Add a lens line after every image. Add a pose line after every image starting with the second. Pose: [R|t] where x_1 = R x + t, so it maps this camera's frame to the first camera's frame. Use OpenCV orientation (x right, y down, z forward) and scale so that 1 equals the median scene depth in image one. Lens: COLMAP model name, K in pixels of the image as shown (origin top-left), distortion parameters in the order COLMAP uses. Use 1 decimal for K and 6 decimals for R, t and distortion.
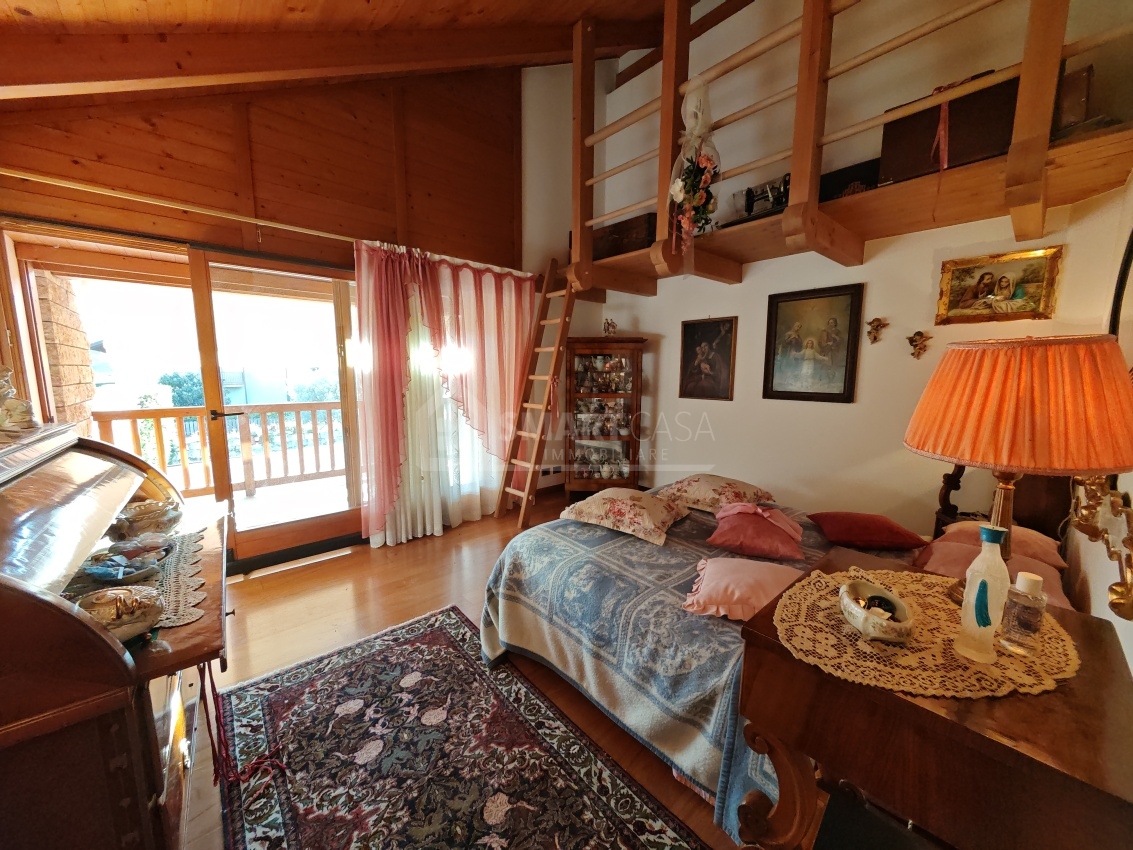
lens RADIAL K [[421.9, 0, 566.5], [0, 421.9, 425.0], [0, 0, 1]] dist [-0.010497, 0.000134]
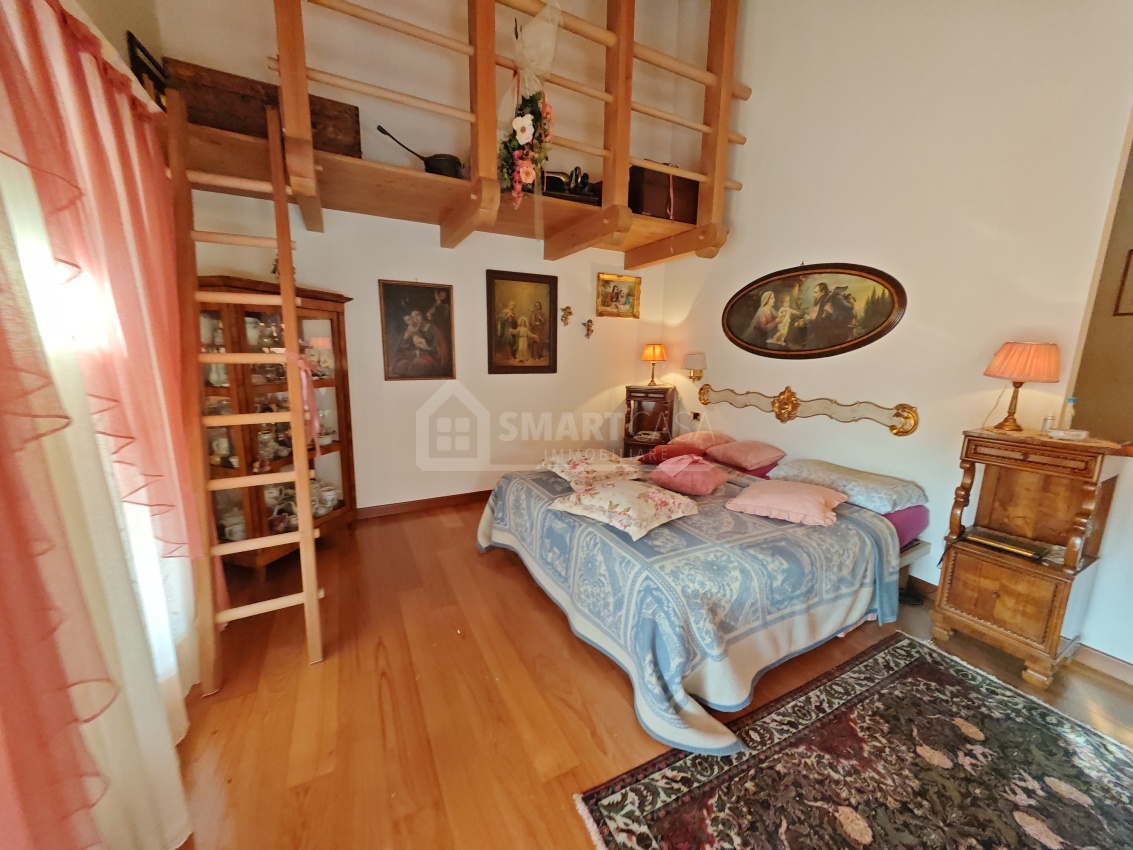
lens RADIAL K [[429.7, 0, 569.0], [0, 429.7, 413.7], [0, 0, 1]] dist [0.008269, -0.000037]
pose [[0.232301, -0.150275, 0.960965, -0.655637], [0.109581, 0.985746, 0.127660, -0.107184], [-0.966451, 0.075648, 0.245457, 0.767547]]
